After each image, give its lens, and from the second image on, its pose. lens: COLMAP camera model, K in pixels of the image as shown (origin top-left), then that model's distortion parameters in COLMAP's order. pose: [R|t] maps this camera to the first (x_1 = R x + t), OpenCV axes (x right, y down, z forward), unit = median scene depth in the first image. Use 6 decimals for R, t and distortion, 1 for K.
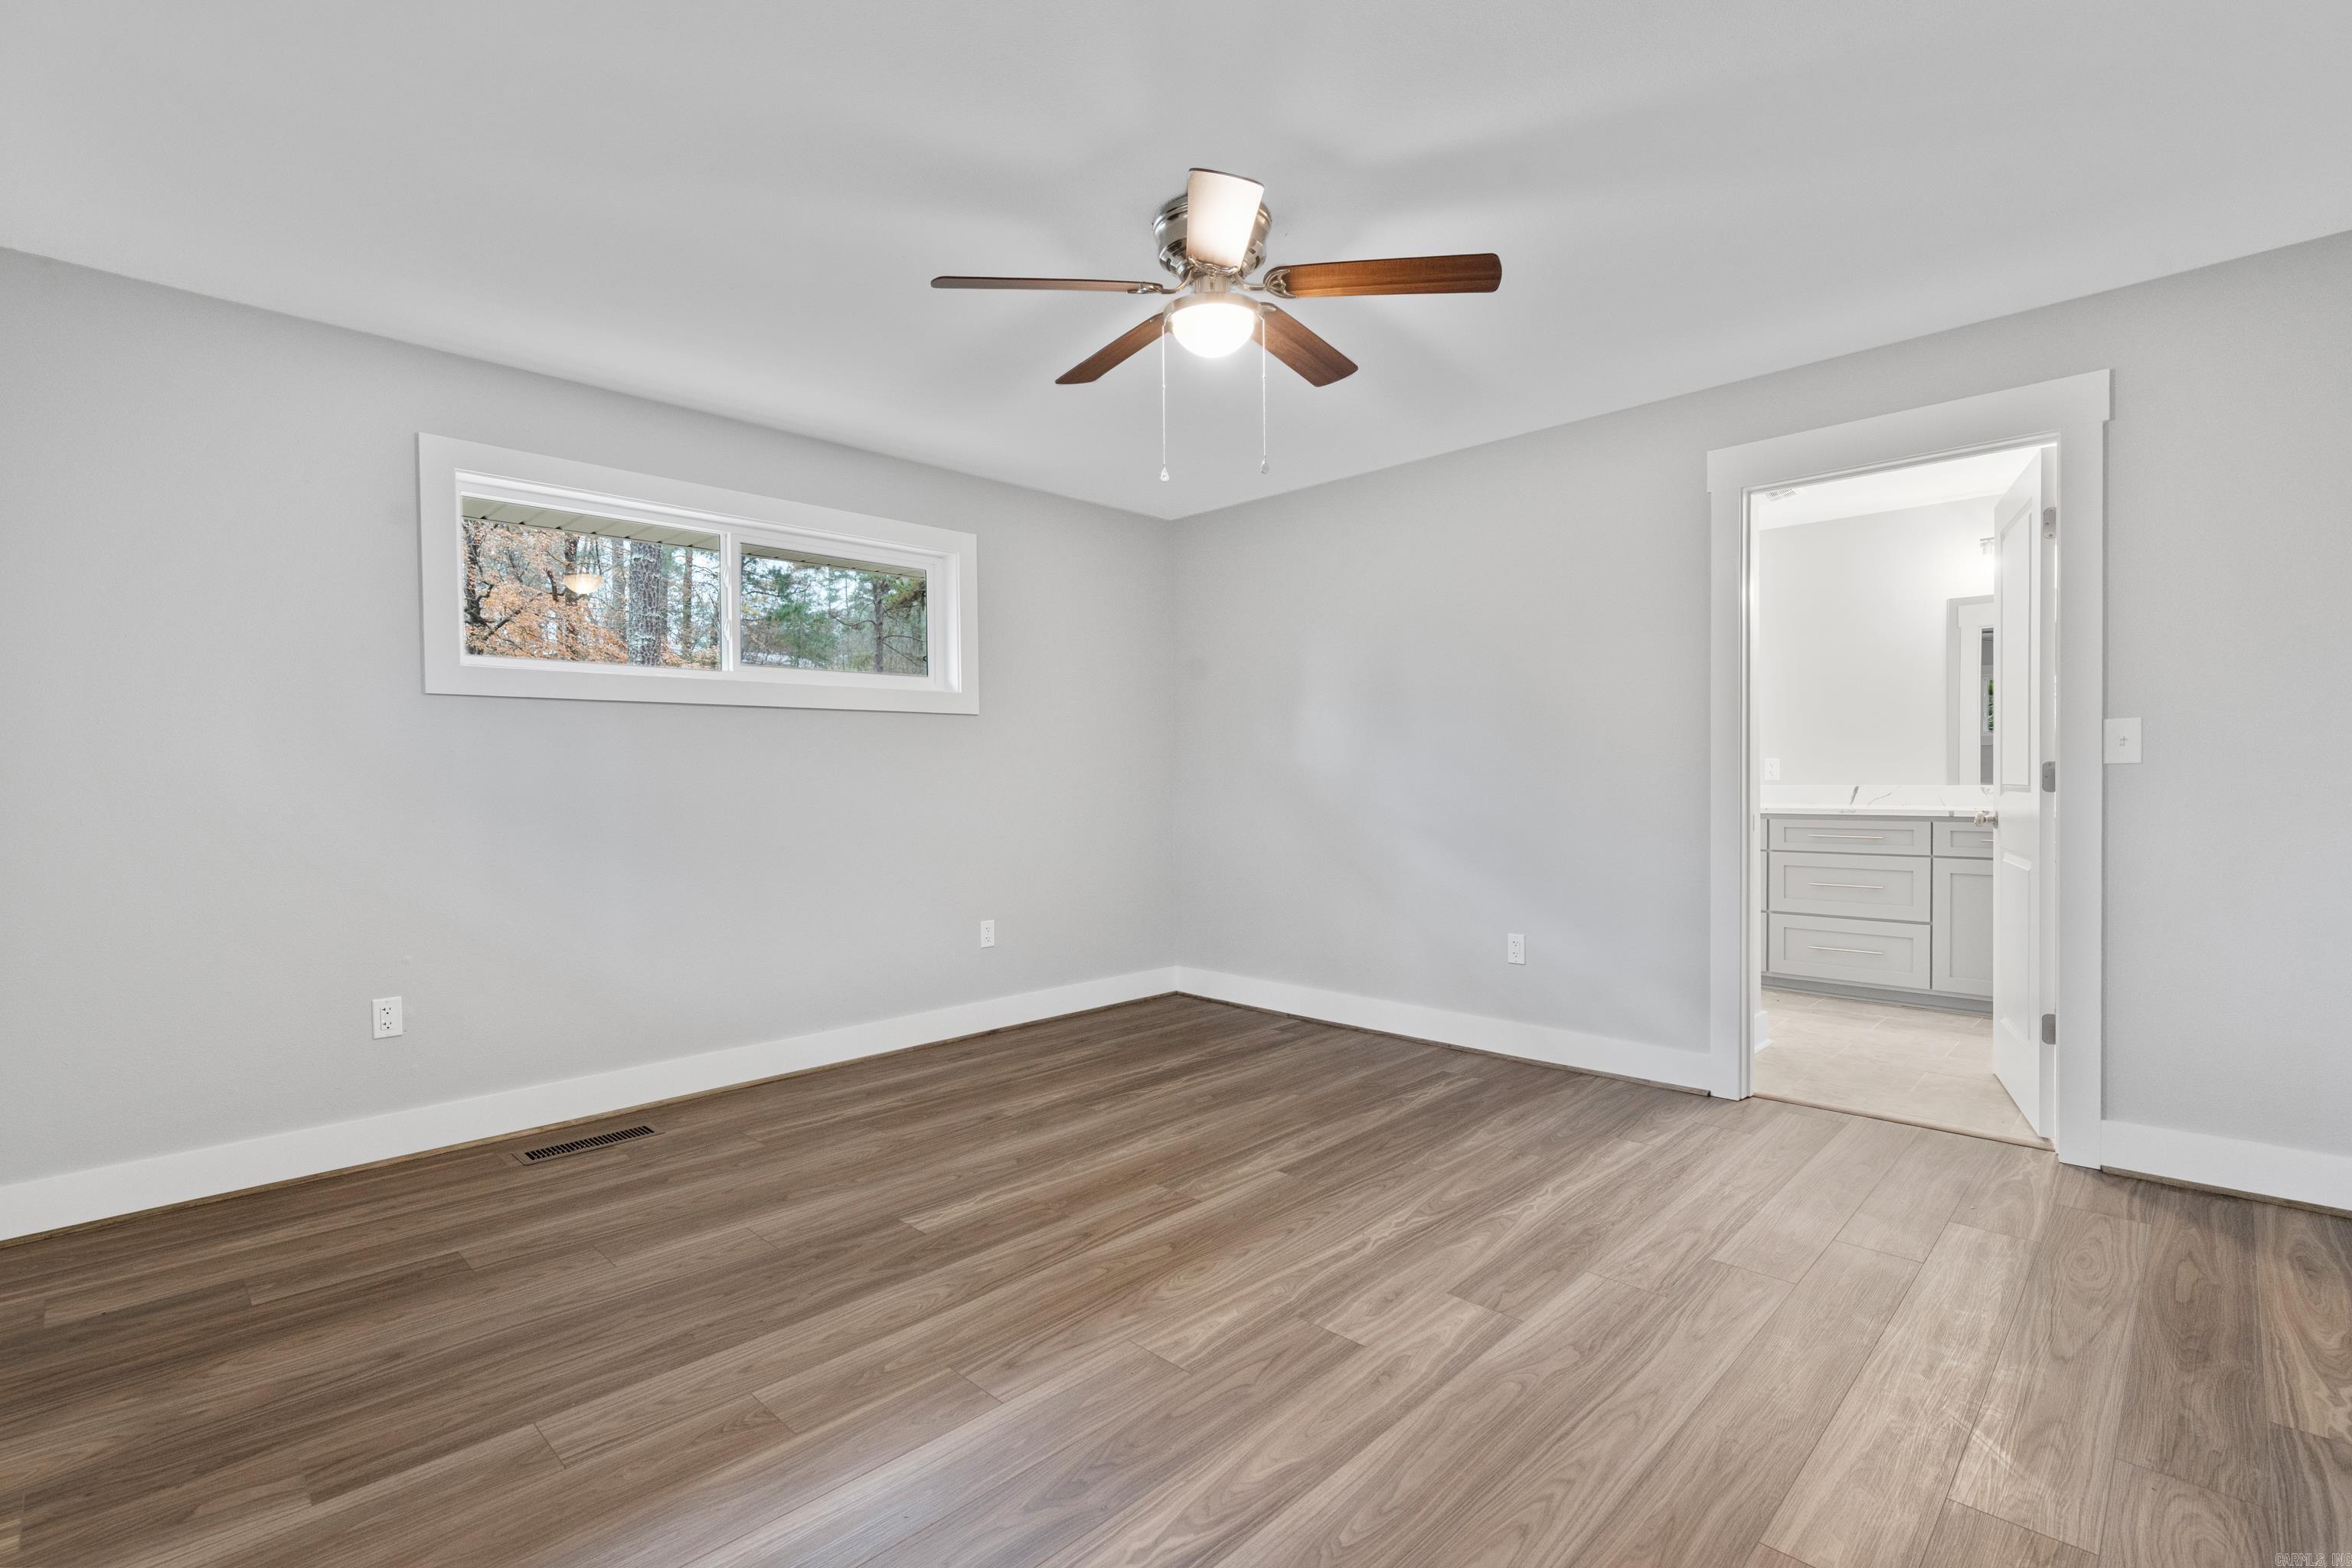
lens RADIAL K [[1072.6, 0, 1170.8], [0, 1072.6, 783.1], [0, 0, 1]] dist [-0.001249, 0.002251]
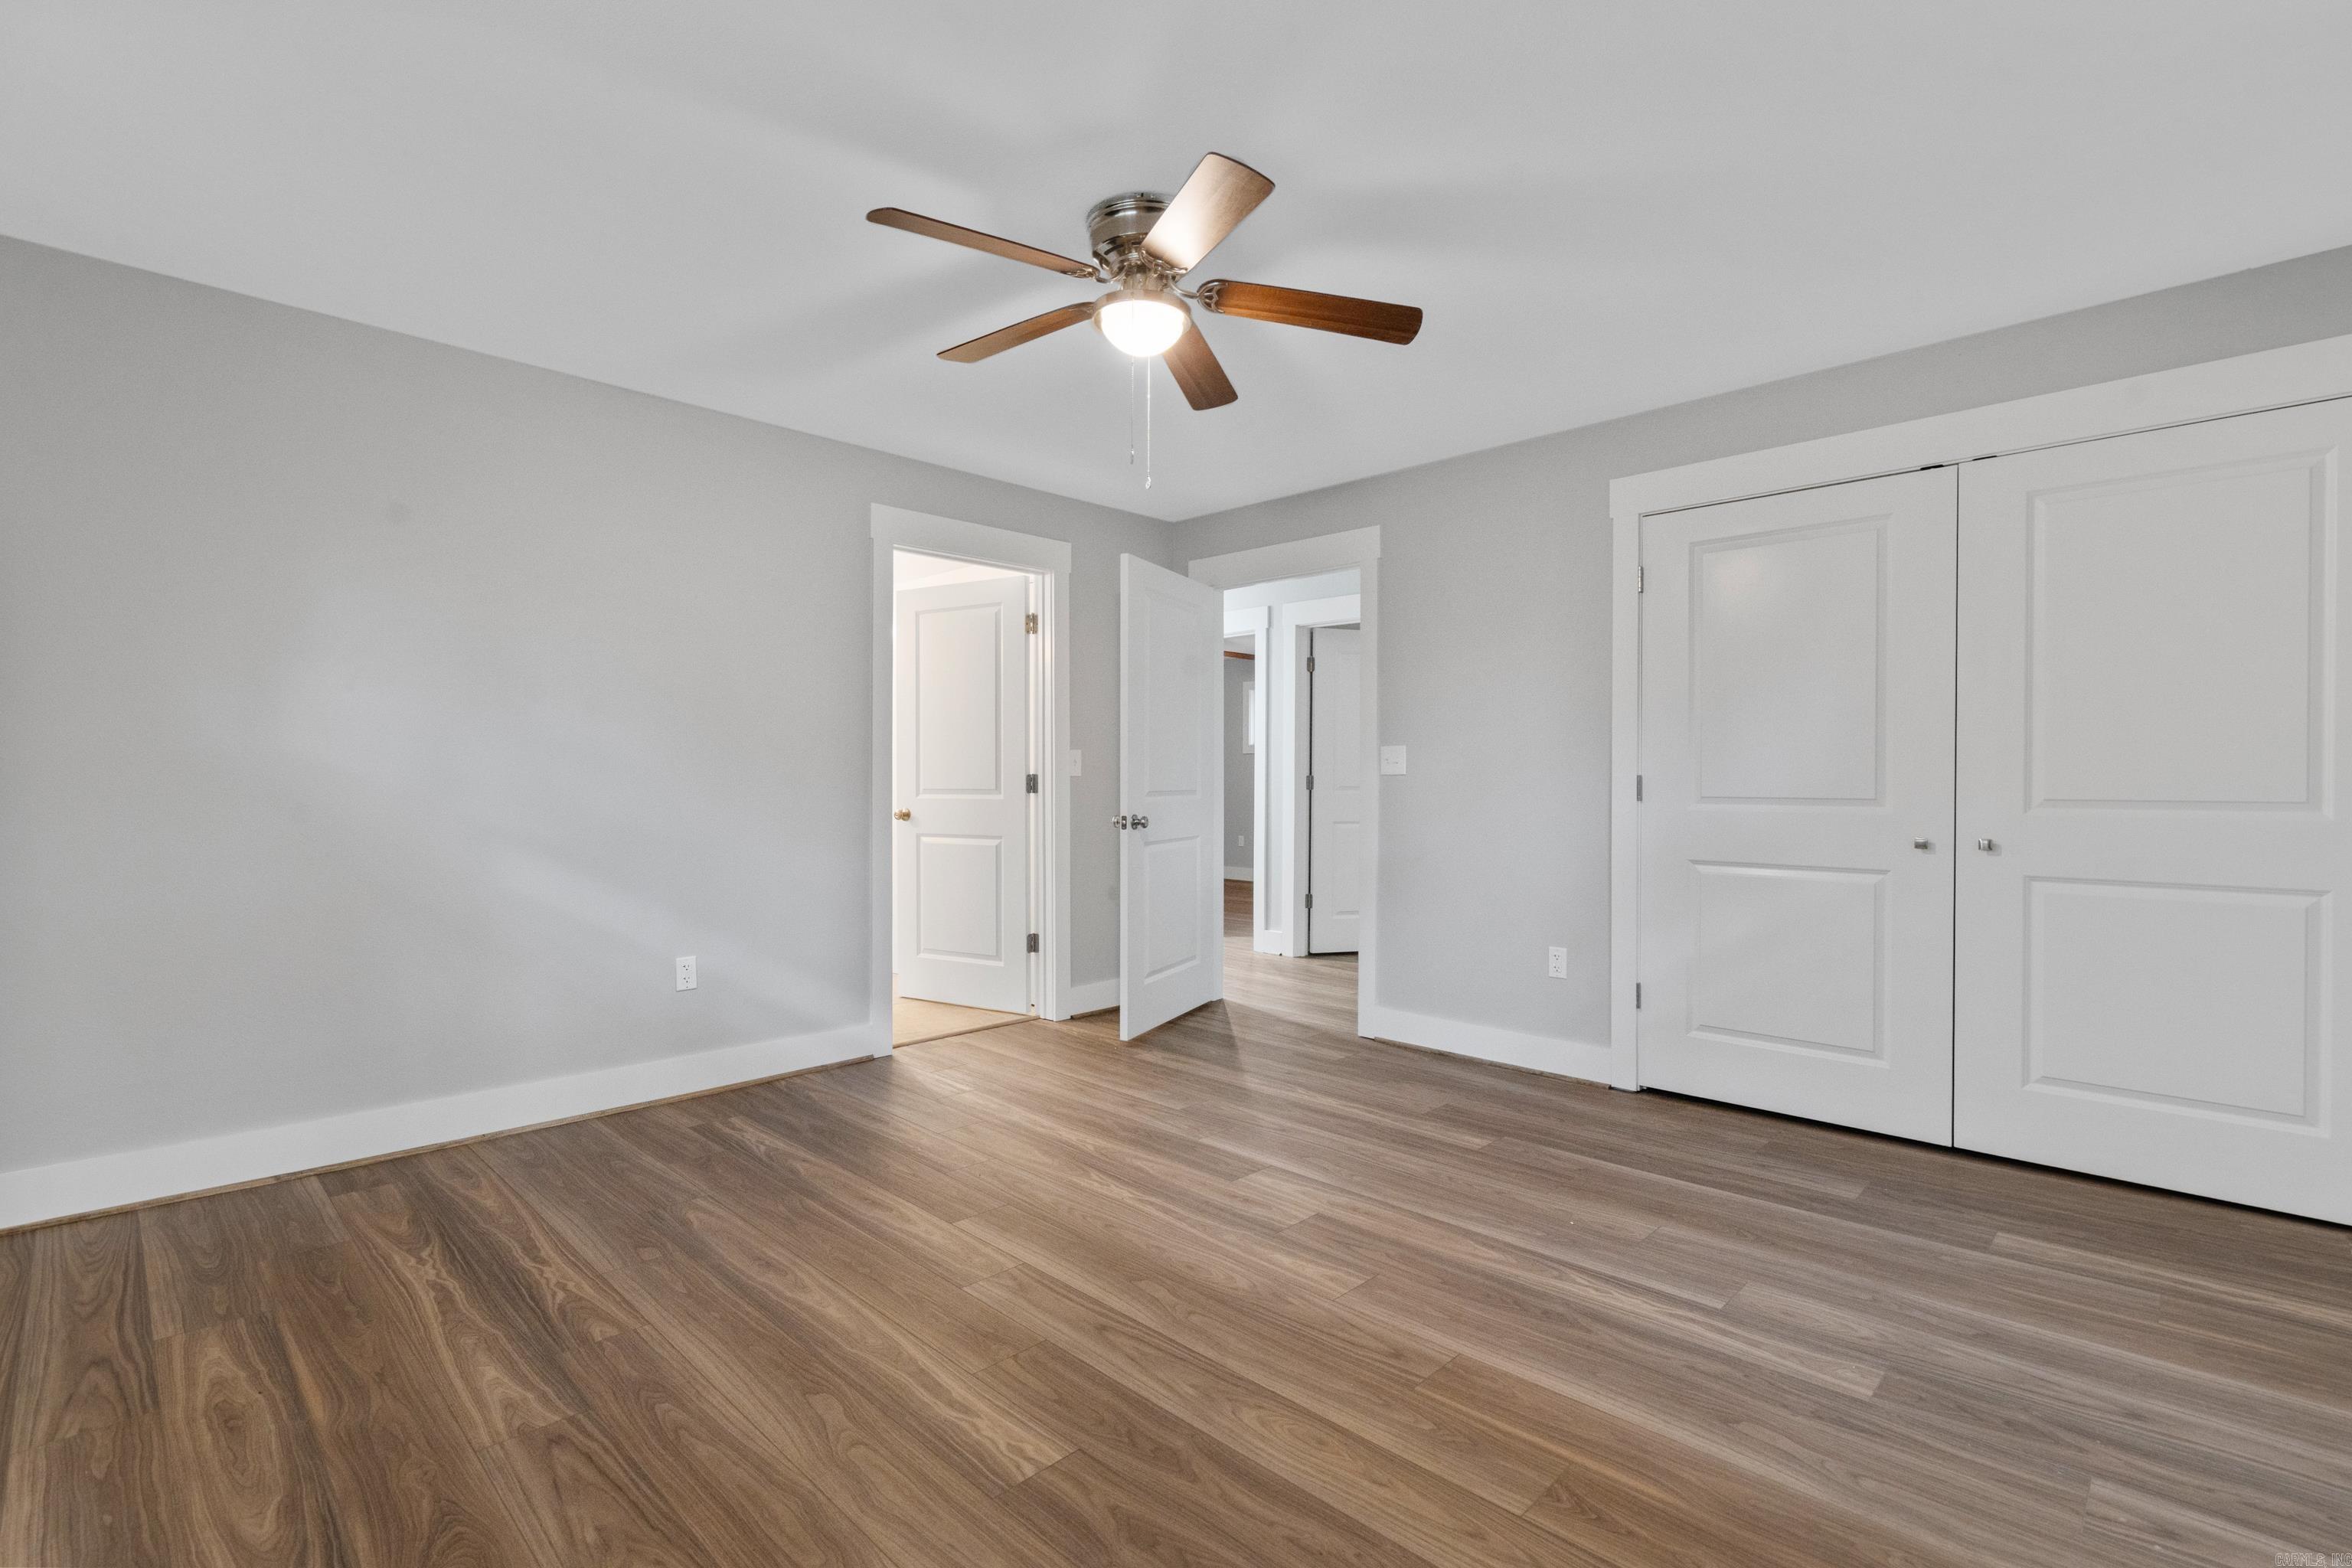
lens RADIAL K [[1072.6, 0, 1173.0], [0, 1072.6, 789.3], [0, 0, 1]] dist [-0.001249, 0.002251]
pose [[0.001573, 0.001456, 0.999998, -0.696449], [0.003061, 0.999994, -0.001461, 0.004219], [-0.999994, 0.003063, 0.001568, 0.721221]]
